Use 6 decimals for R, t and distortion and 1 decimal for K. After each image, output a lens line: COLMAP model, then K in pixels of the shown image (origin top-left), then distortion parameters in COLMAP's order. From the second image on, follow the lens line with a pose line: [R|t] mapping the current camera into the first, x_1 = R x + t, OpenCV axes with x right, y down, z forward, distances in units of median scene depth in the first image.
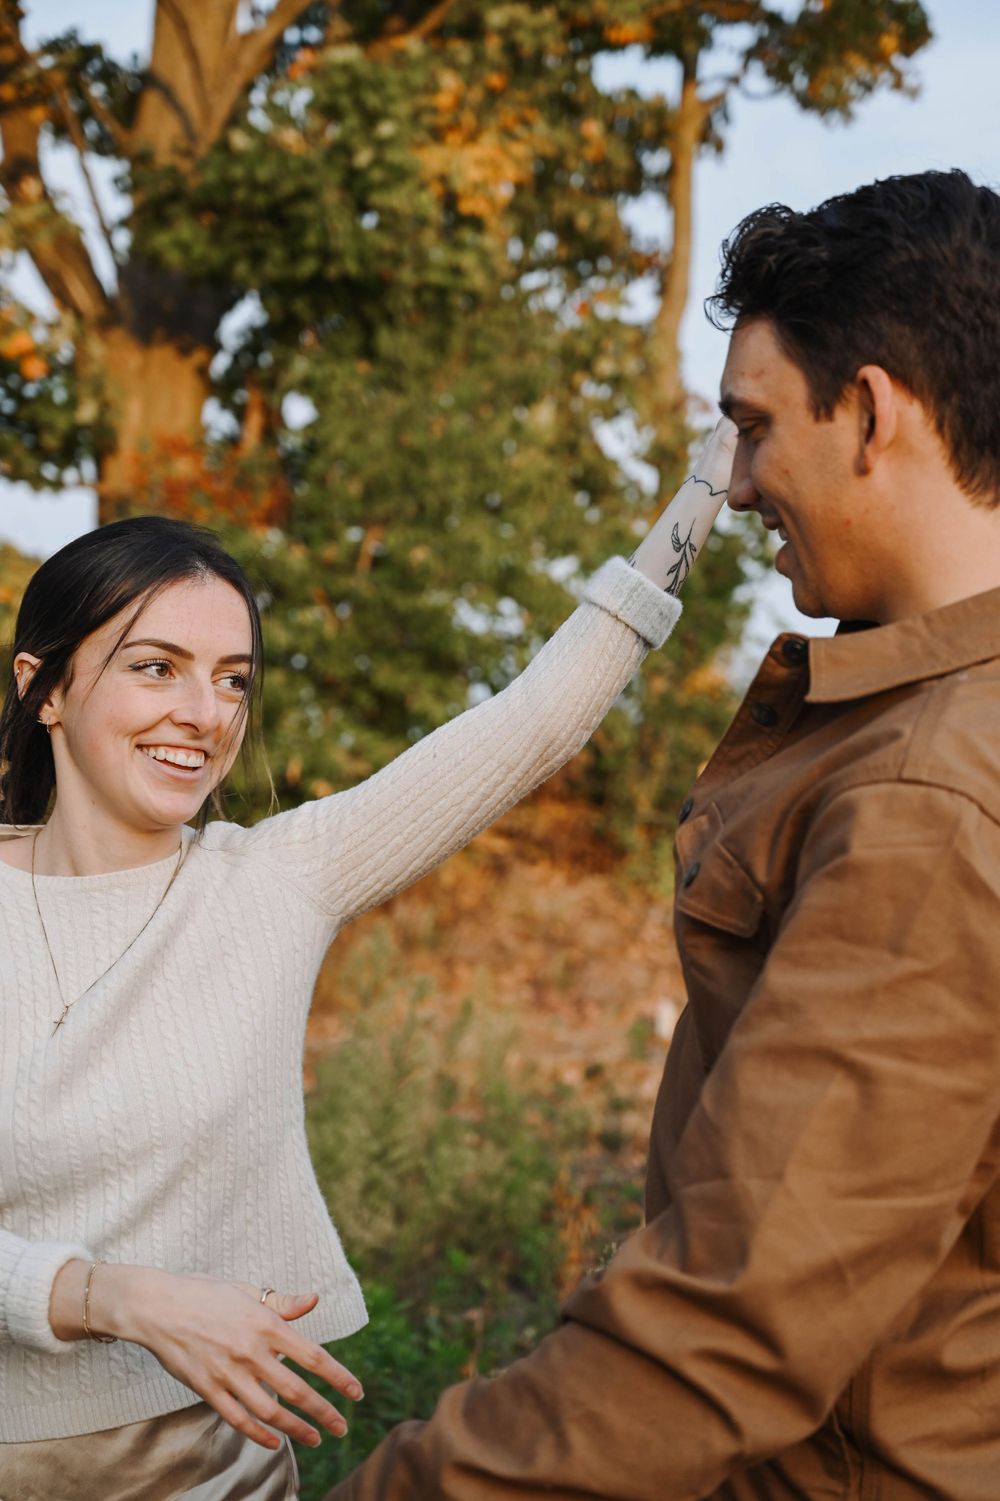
lens RADIAL K [[2376.8, 0, 500.0], [0, 2376.8, 750.5], [0, 0, 1]] dist [-0.134329, 0.003760]
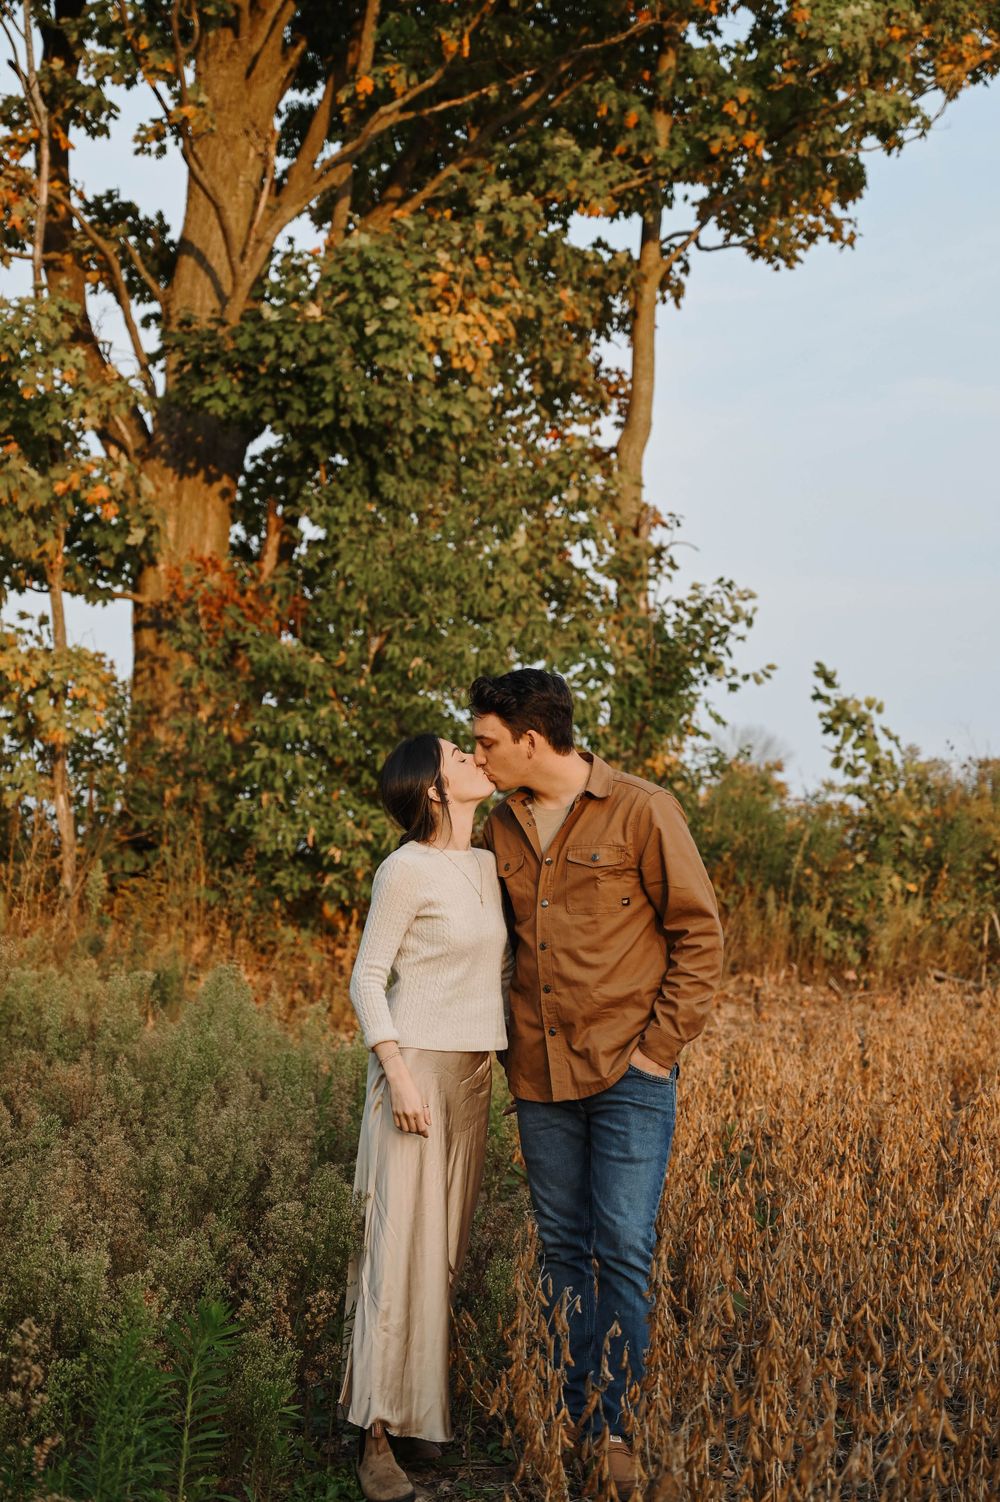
lens RADIAL K [[2640.0, 0, 500.0], [0, 2640.0, 751.0], [0, 0, 1]] dist [0.001880, 0.019712]
pose [[0.999912, 0.008261, 0.010375, -0.004188], [-0.008024, 0.999710, -0.022722, -0.005776], [-0.010560, 0.022637, 0.999688, -0.304773]]
